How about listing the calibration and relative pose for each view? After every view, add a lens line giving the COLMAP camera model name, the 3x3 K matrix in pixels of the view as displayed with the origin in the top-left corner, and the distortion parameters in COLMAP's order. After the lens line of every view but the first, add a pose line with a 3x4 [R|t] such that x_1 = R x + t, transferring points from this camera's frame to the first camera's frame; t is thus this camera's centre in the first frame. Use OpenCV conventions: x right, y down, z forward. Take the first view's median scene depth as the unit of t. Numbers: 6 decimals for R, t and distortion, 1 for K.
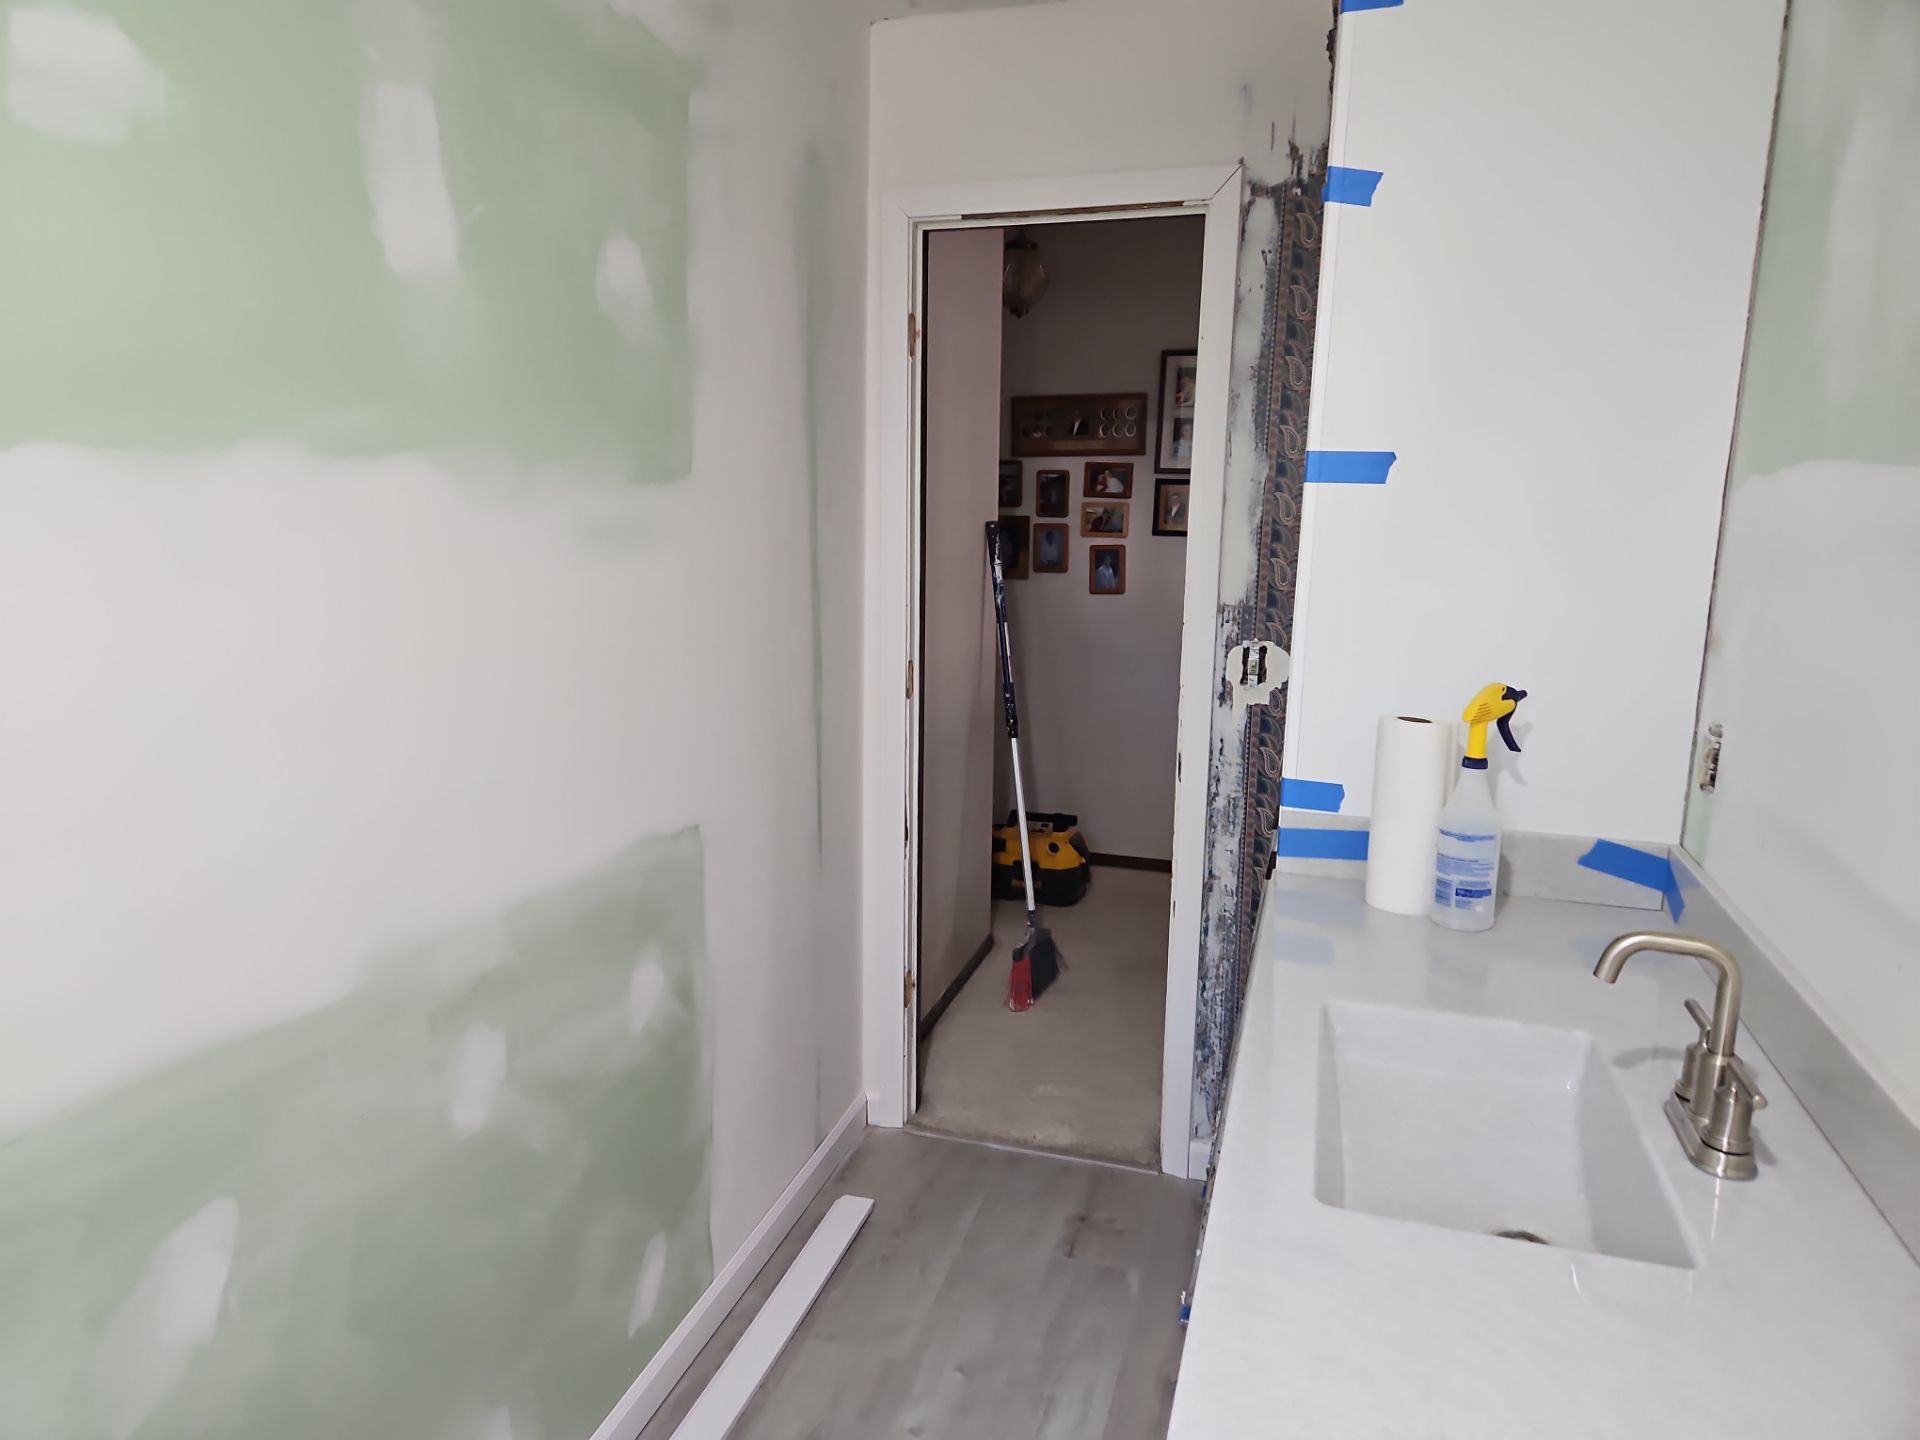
lens RADIAL K [[1271.1, 0, 948.6], [0, 1271.1, 725.6], [0, 0, 1]] dist [0.081578, -0.075388]
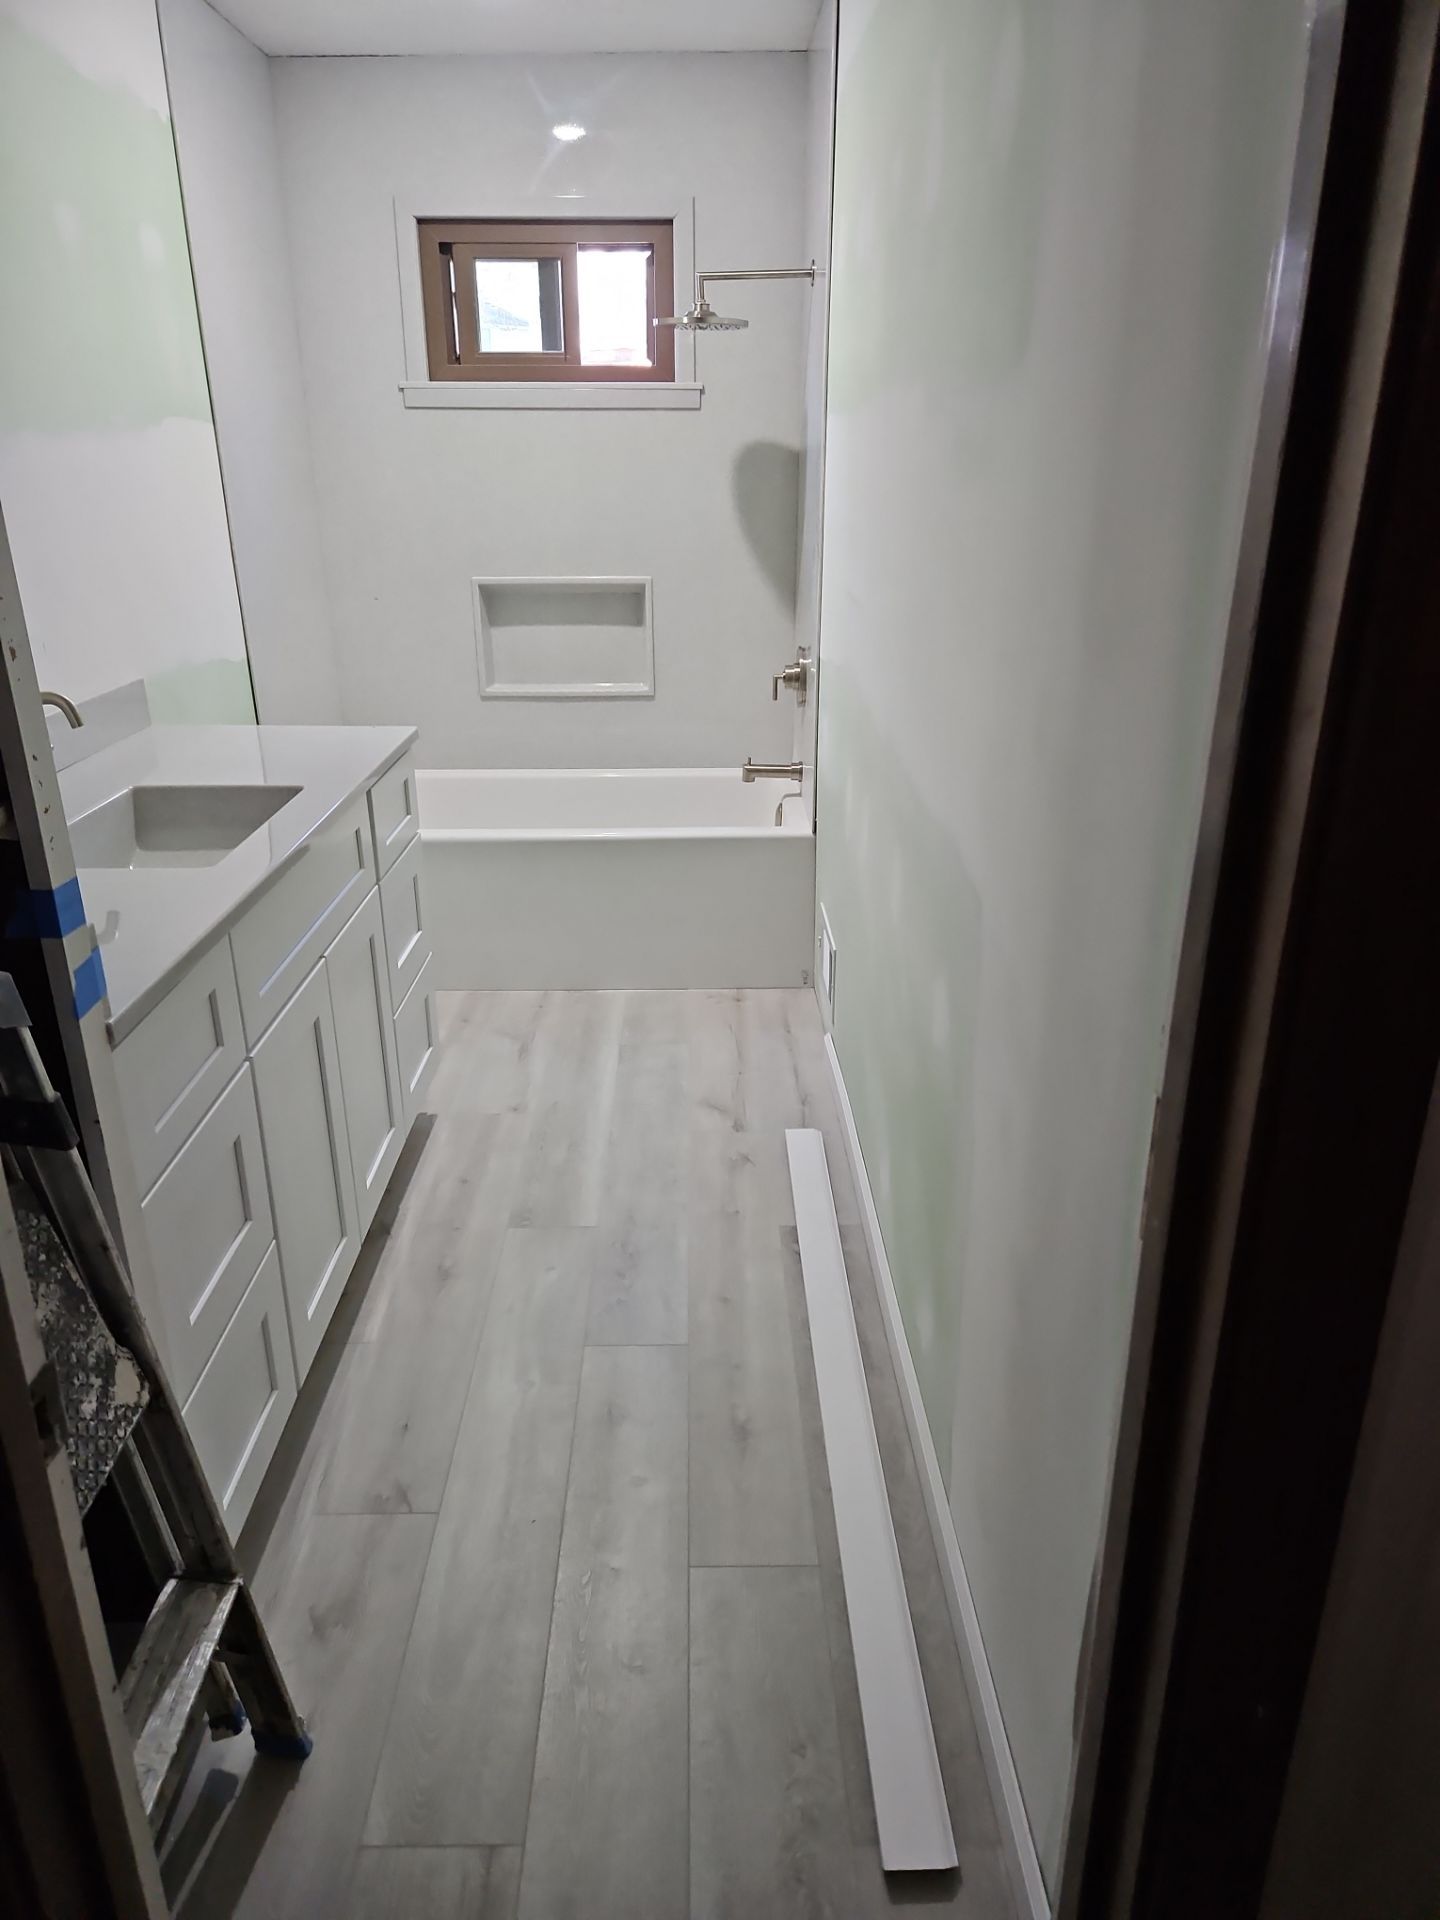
lens RADIAL K [[1271.1, 0, 702.1], [0, 1271.1, 972.1], [0, 0, 1]] dist [0.081578, -0.075388]
pose [[-0.953219, 0.109271, -0.281840, 0.120494], [-0.060437, 0.844657, 0.531886, -0.203770], [0.296178, 0.524037, -0.798539, 1.239341]]
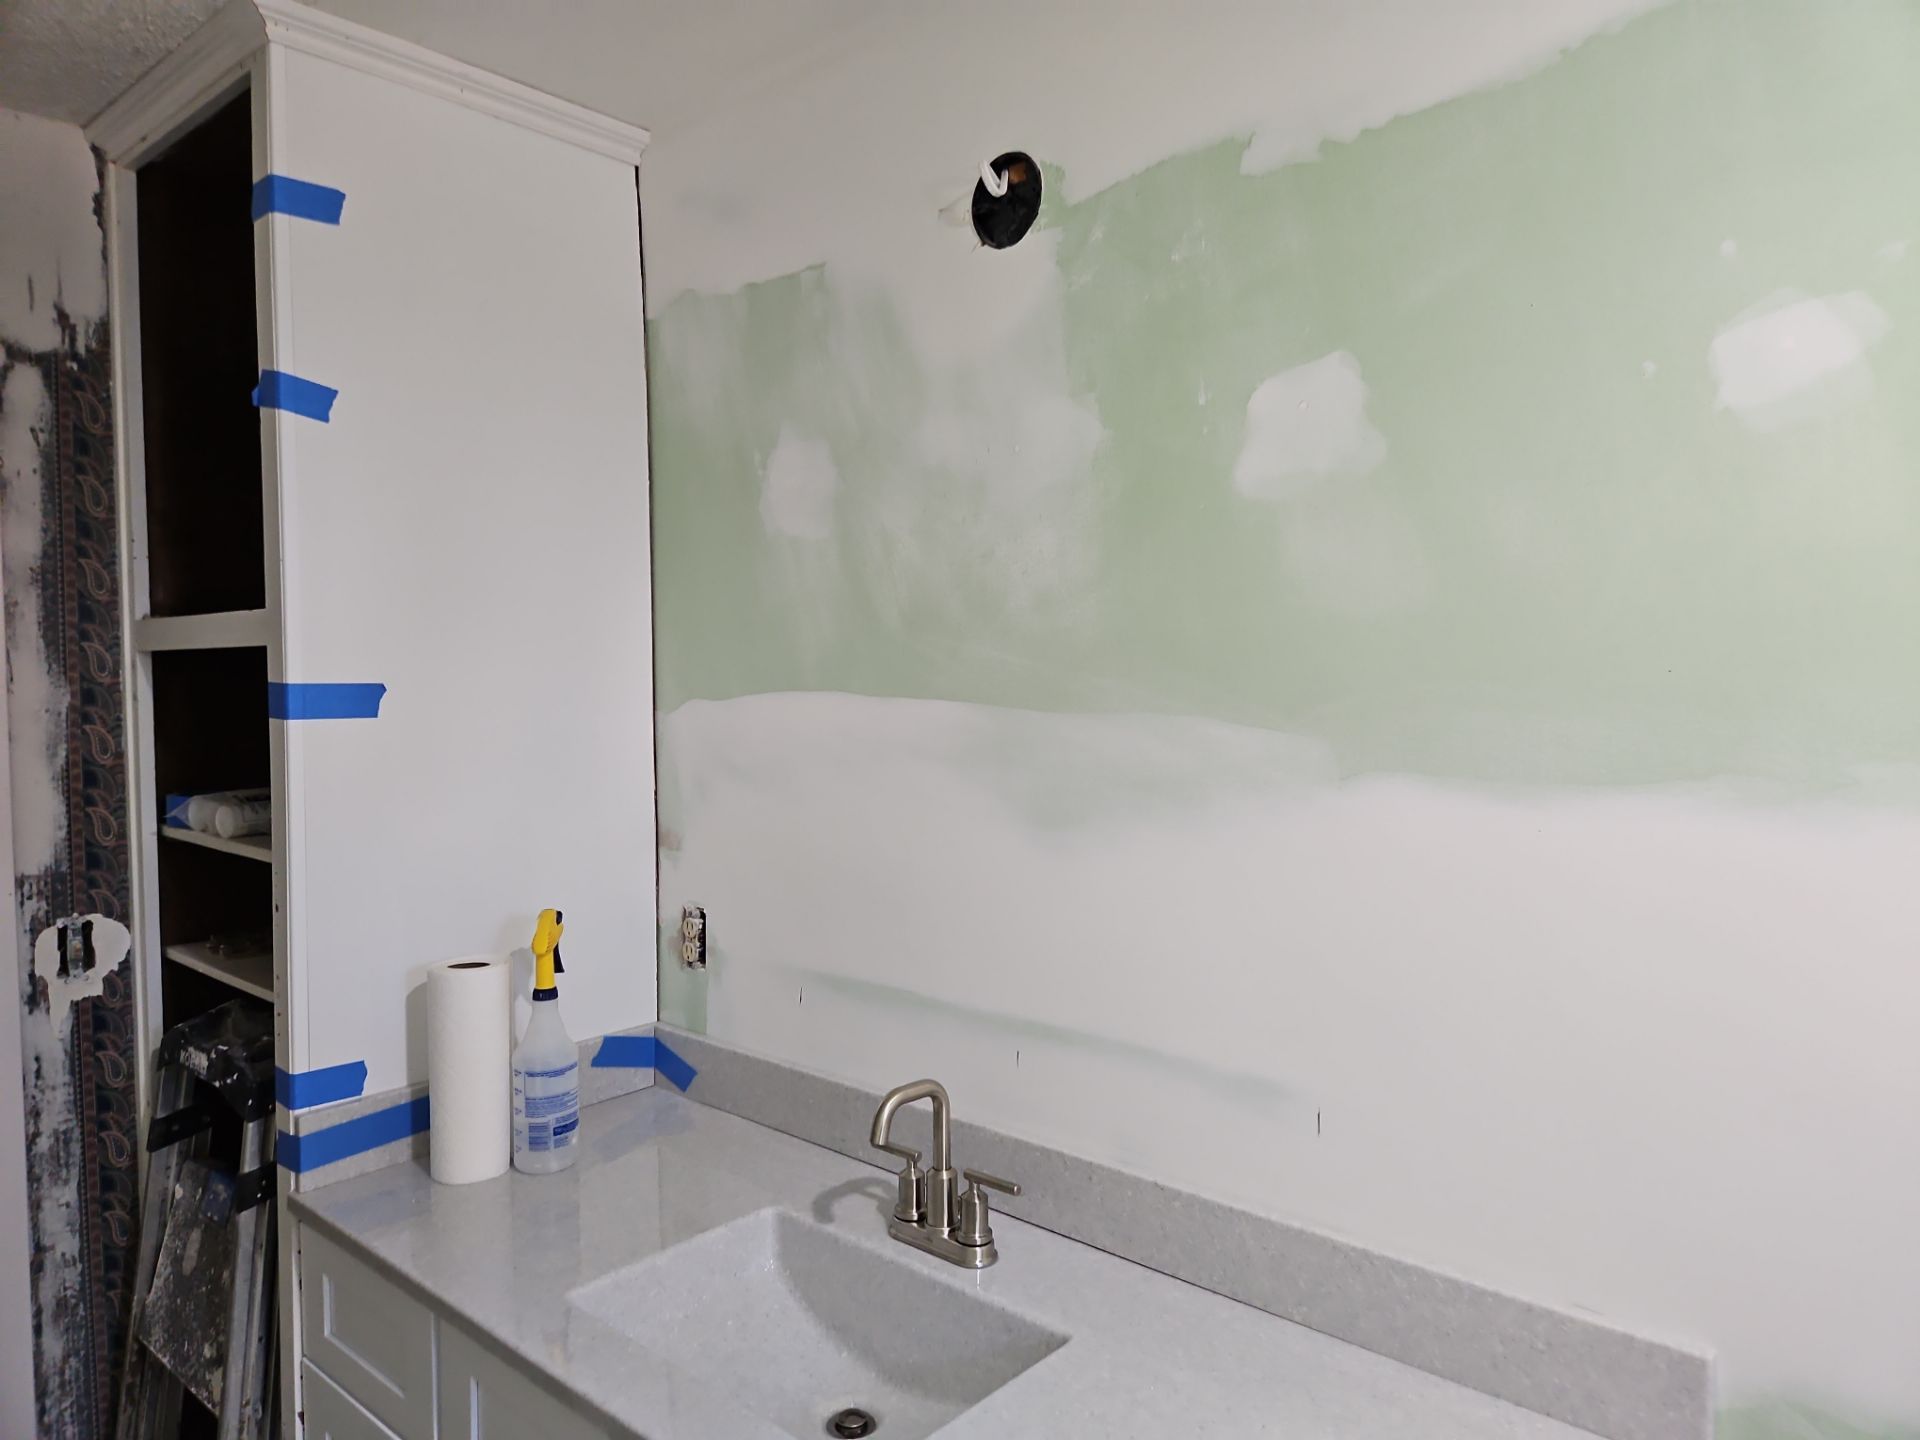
lens RADIAL K [[1271.1, 0, 946.6], [0, 1271.1, 711.5], [0, 0, 1]] dist [0.081578, -0.075388]
pose [[0.423972, -0.048932, 0.904352, -0.232400], [0.183633, 0.982443, -0.032932, -0.064641], [-0.886863, 0.180032, 0.425514, 0.183932]]
